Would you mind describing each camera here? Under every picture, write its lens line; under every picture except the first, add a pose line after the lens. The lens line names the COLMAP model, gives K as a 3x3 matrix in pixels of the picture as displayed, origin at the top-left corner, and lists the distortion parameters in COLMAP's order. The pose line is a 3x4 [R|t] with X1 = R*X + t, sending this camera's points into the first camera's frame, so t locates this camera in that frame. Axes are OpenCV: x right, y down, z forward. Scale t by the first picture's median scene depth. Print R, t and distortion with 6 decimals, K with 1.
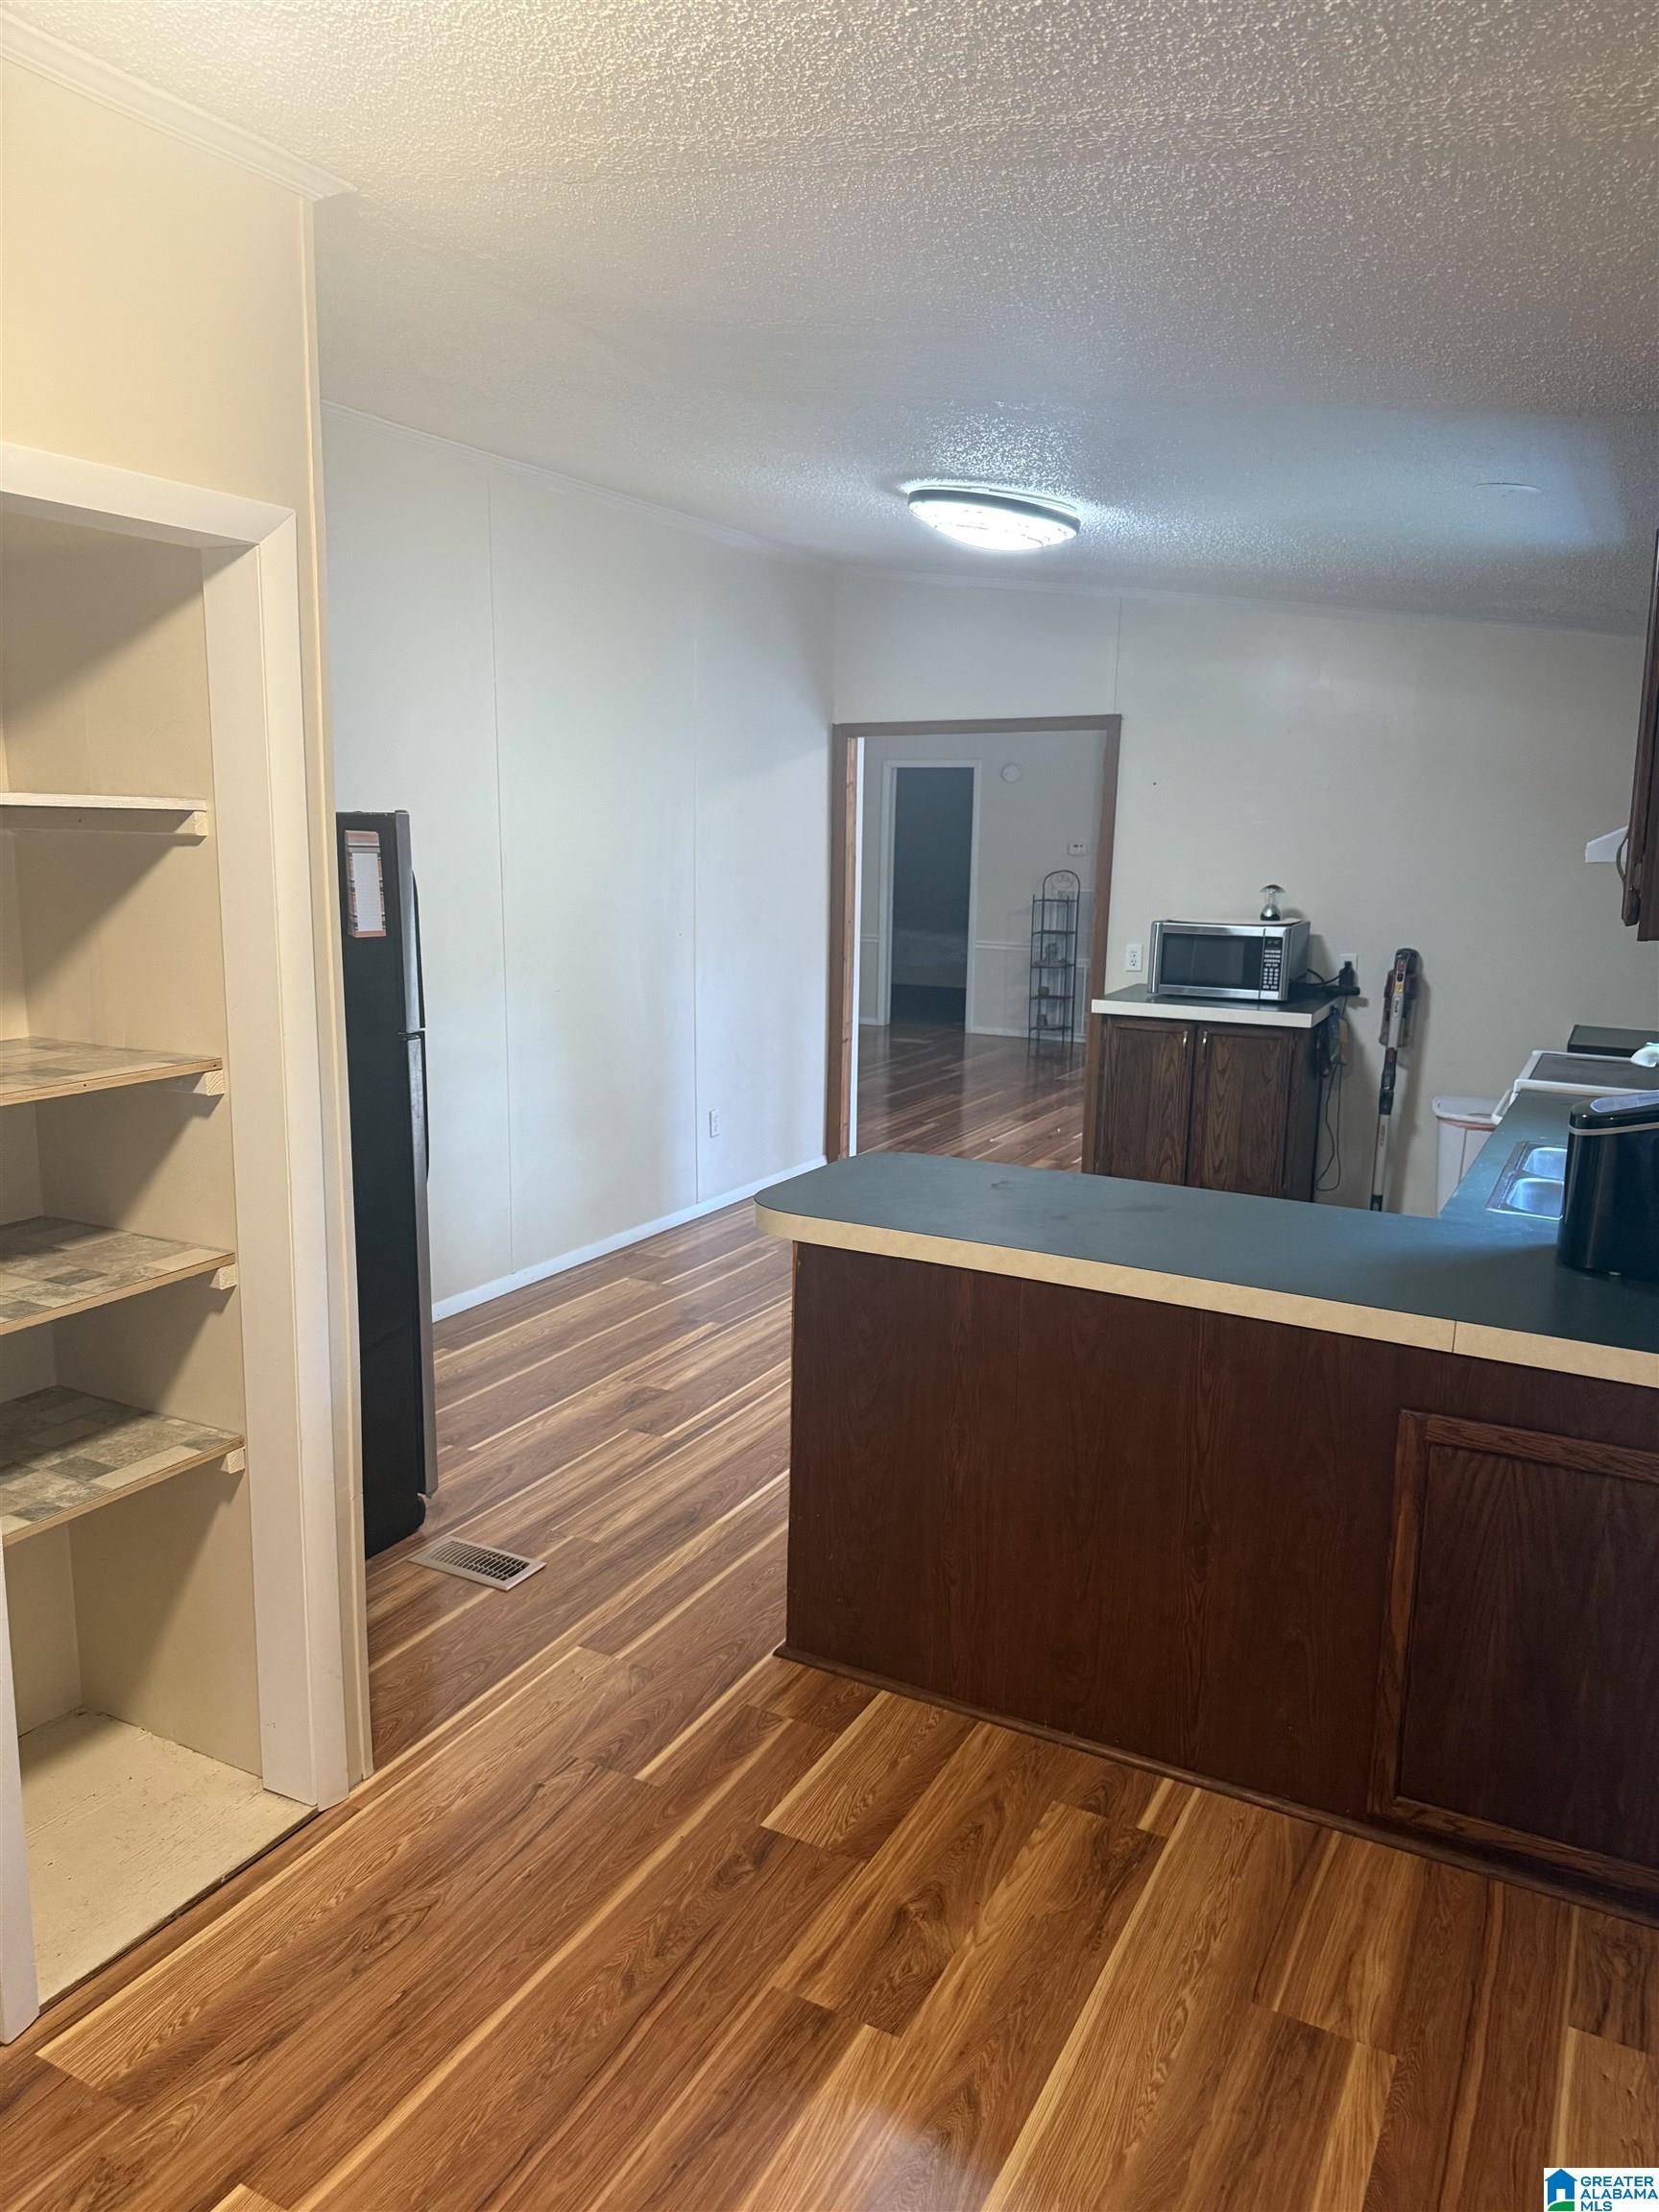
lens RADIAL K [[1558.8, 0, 826.8], [0, 1558.8, 1107.6], [0, 0, 1]] dist [0.040985, -0.078367]
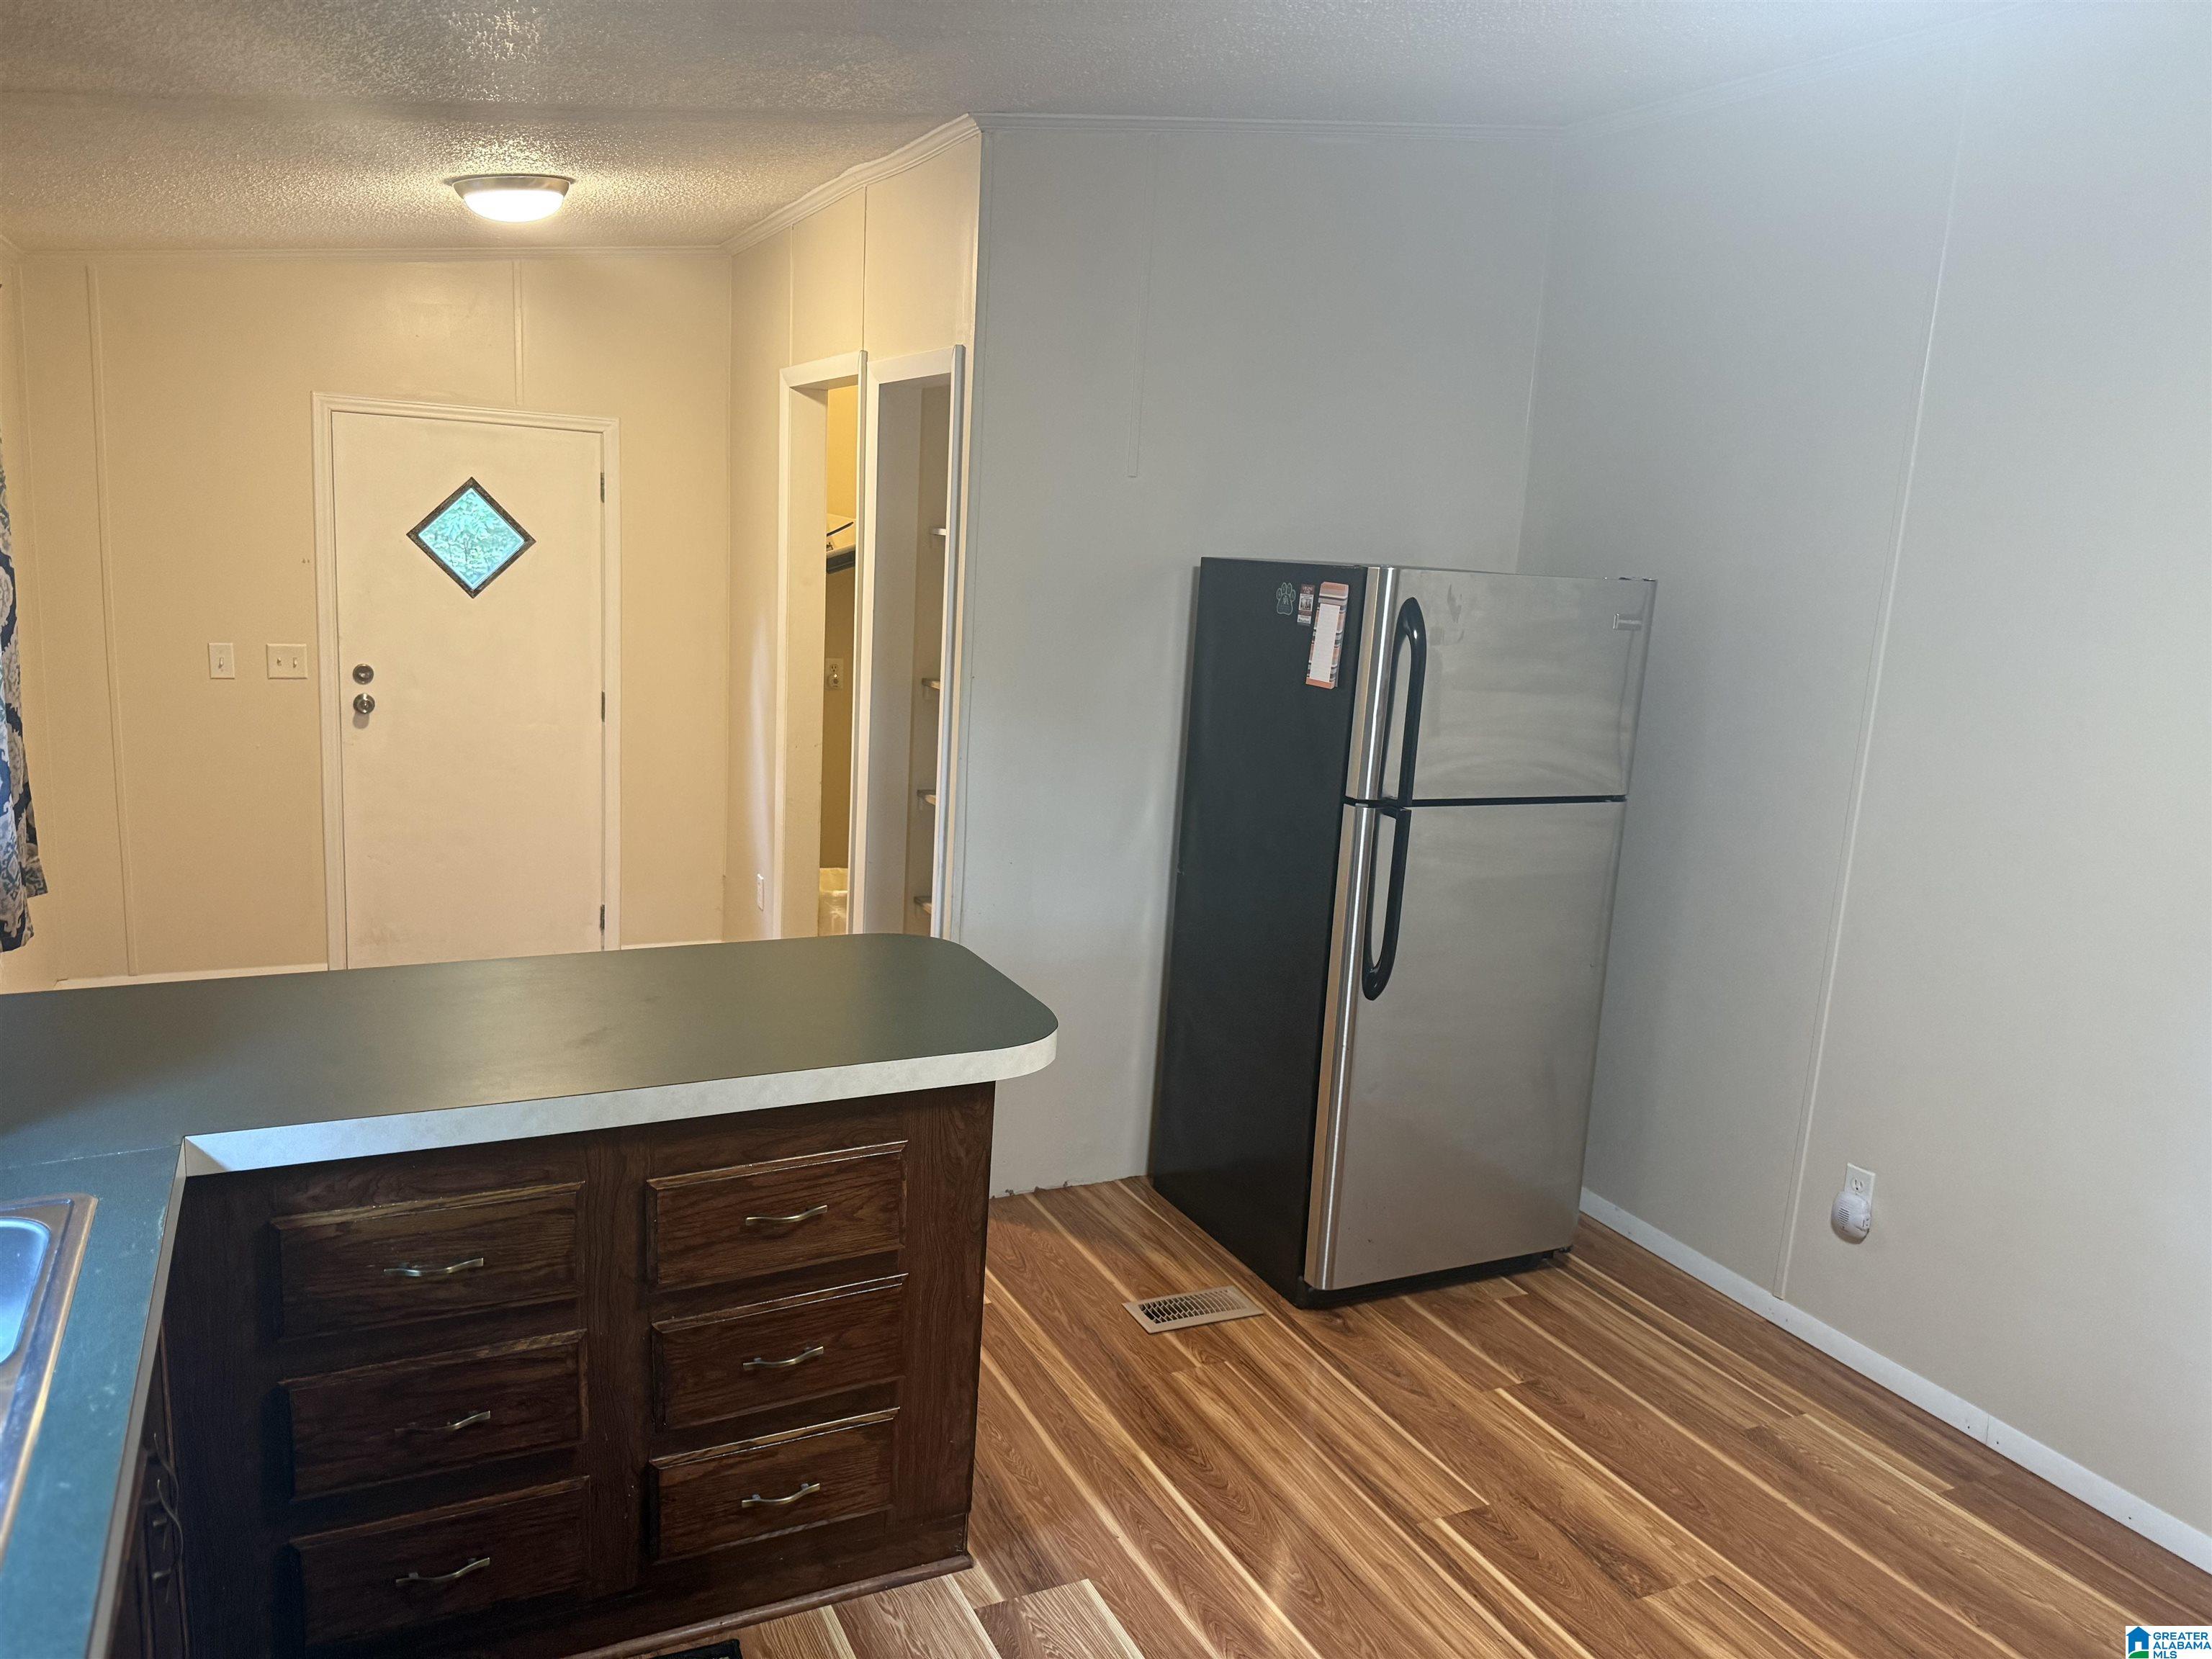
lens RADIAL K [[1558.8, 0, 1104.5], [0, 1558.8, 830.7], [0, 0, 1]] dist [0.040985, -0.078367]
pose [[-0.581890, 0.107152, -0.806178, 0.521947], [-0.214329, 0.936034, 0.279112, -0.234360], [0.784517, 0.335199, -0.521703, 1.239556]]
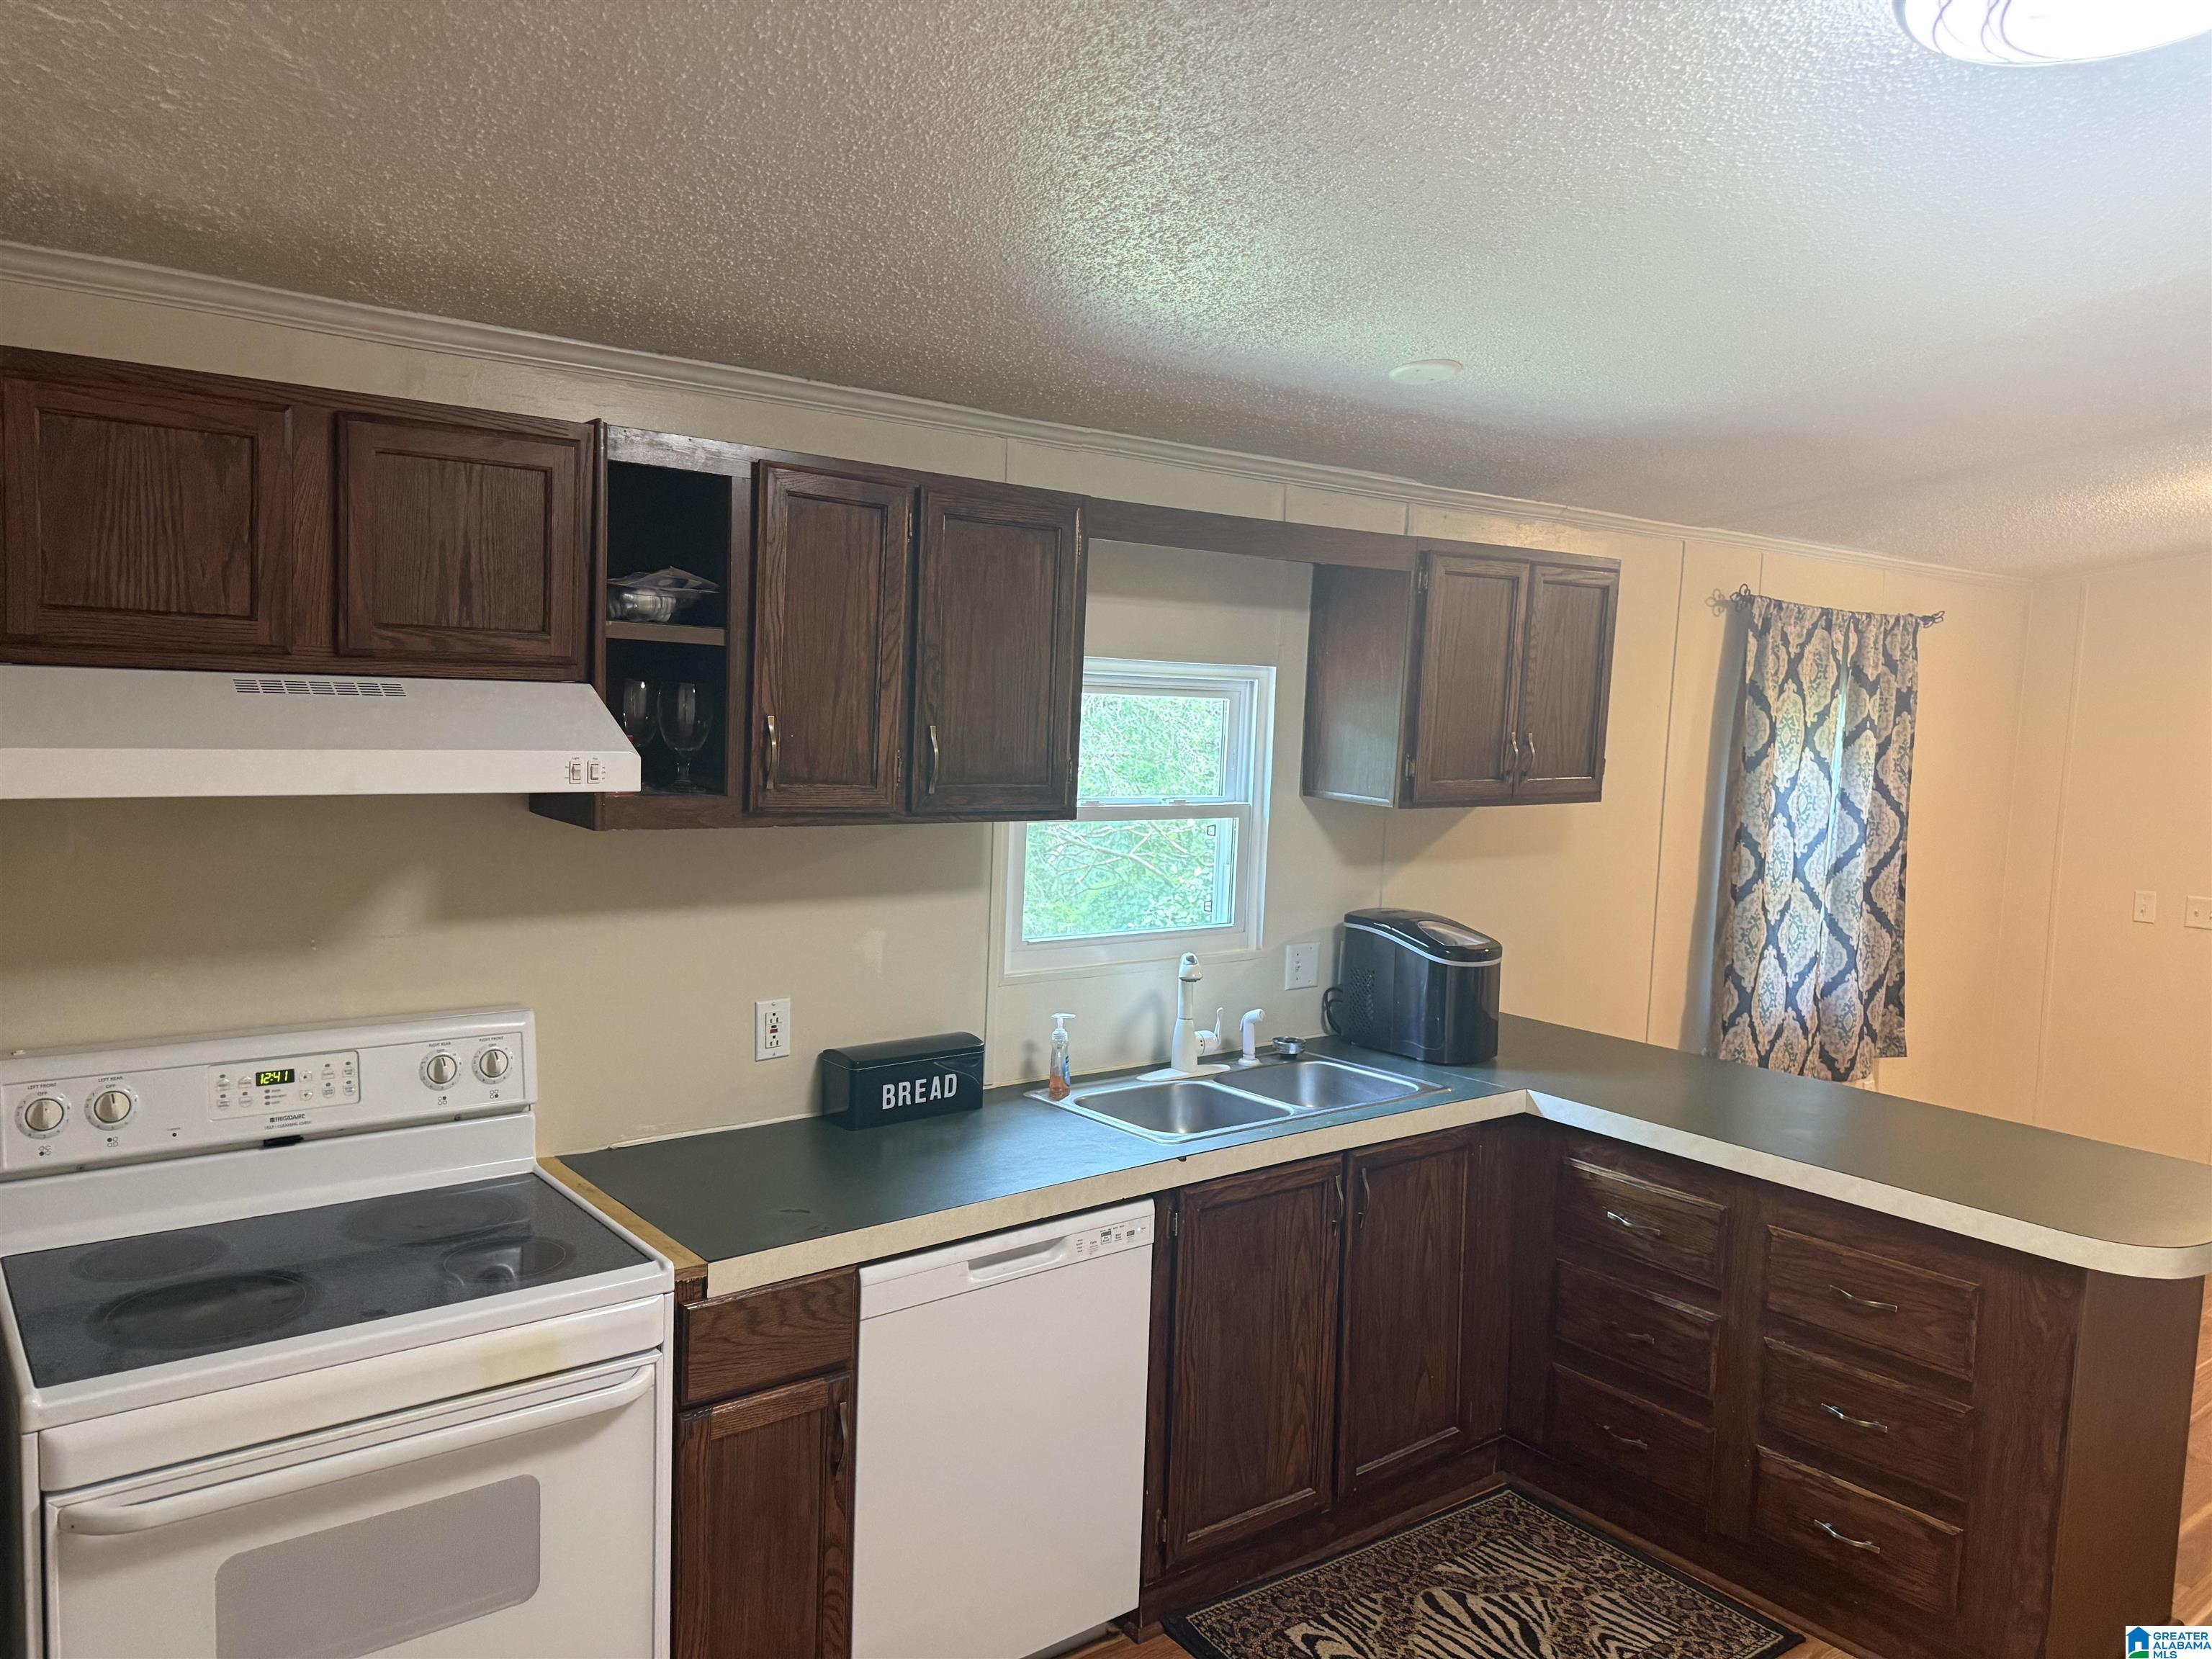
lens RADIAL K [[1556.4, 0, 1076.9], [0, 1556.4, 841.9], [0, 0, 1]] dist [0.056707, -0.079929]
pose [[-0.907135, -0.090763, 0.410935, 0.188345], [0.024263, 0.963562, 0.266382, -0.322124], [-0.420139, 0.251616, -0.871879, 1.630231]]
